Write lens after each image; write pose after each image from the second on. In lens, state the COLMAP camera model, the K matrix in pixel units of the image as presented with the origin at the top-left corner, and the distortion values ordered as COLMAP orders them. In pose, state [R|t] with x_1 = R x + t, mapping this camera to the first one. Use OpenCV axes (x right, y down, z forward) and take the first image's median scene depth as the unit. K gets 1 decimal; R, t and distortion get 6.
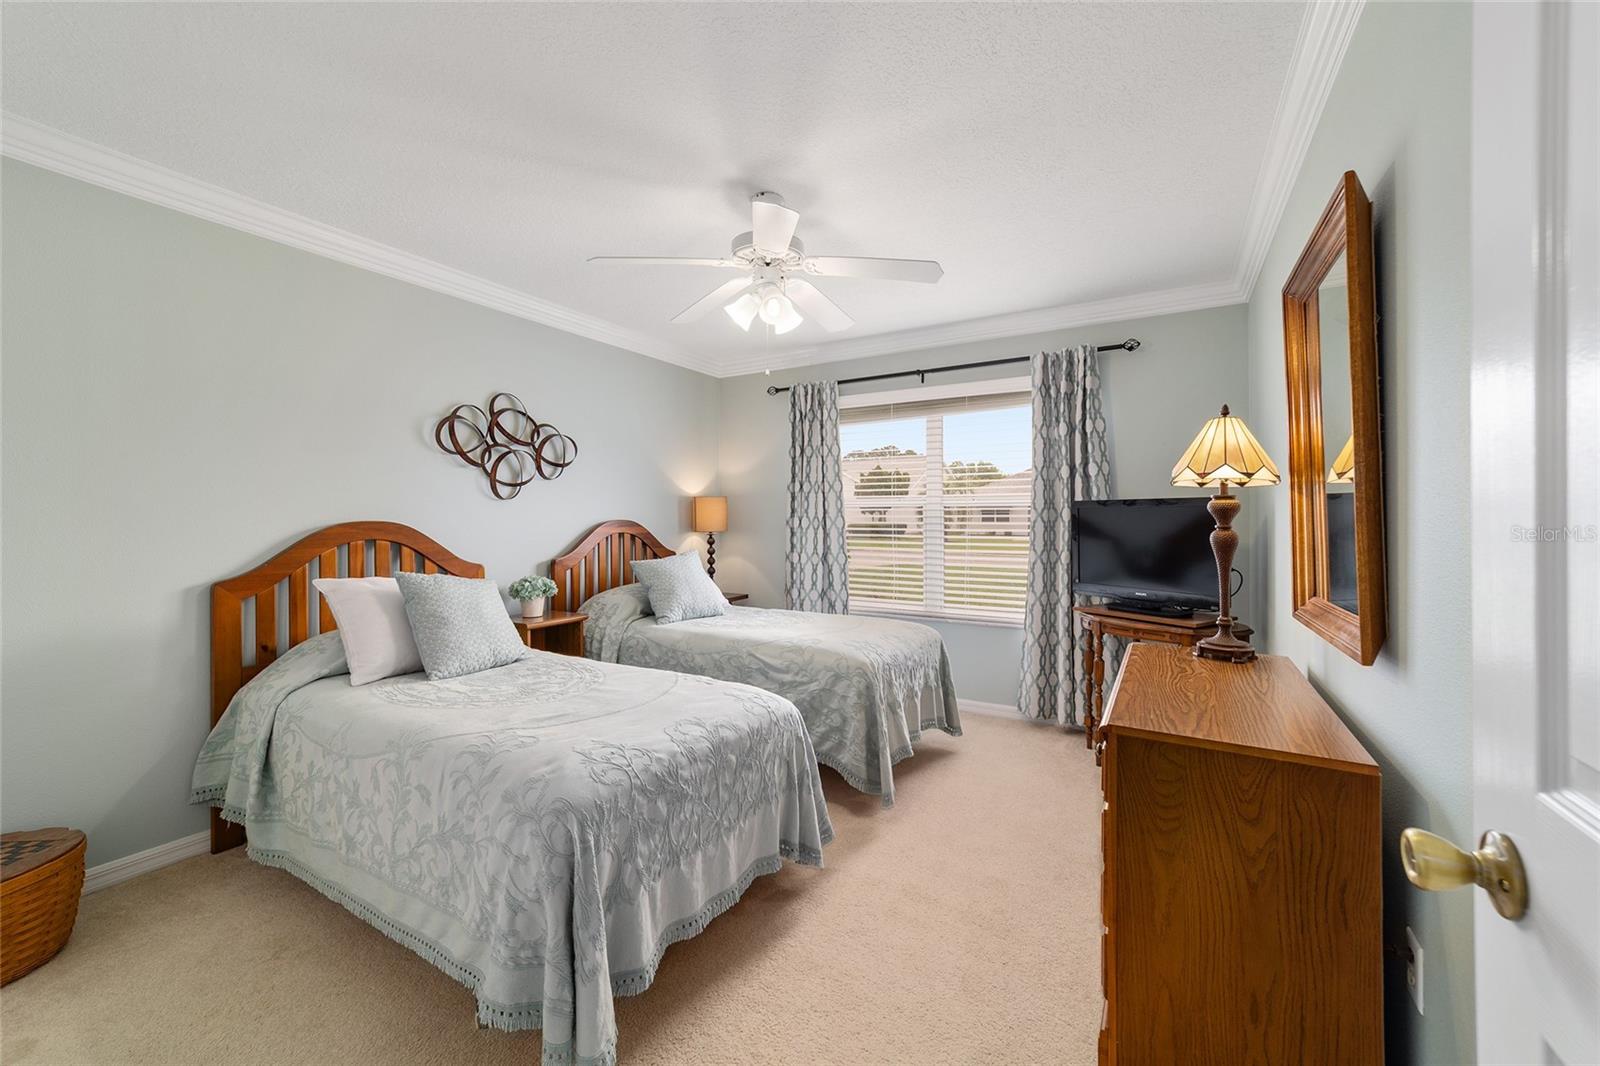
lens RADIAL K [[614.9, 0, 797.8], [0, 614.9, 534.2], [0, 0, 1]] dist [-0.019814, 0.009009]
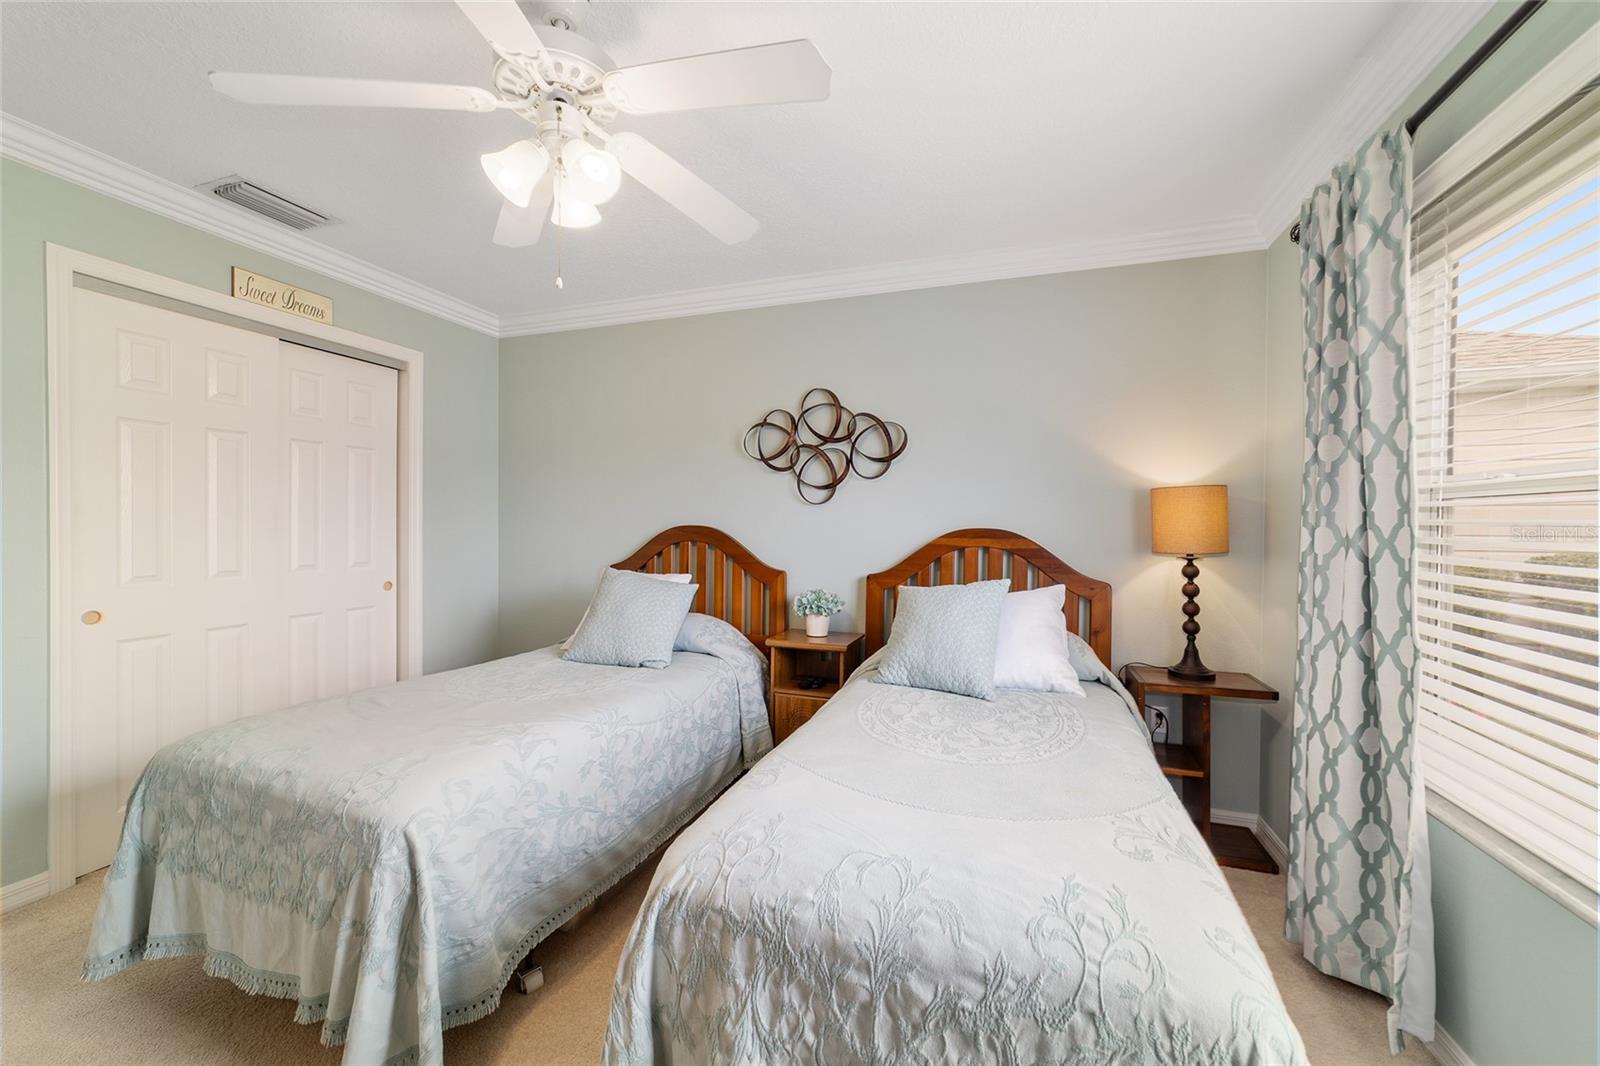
lens RADIAL K [[614.9, 0, 797.8], [0, 614.9, 534.2], [0, 0, 1]] dist [-0.019814, 0.009009]
pose [[0.214797, 0.016877, -0.976513, 0.414983], [-0.031737, 0.999443, 0.010292, -0.020876], [0.976143, 0.028781, 0.215213, 0.775205]]
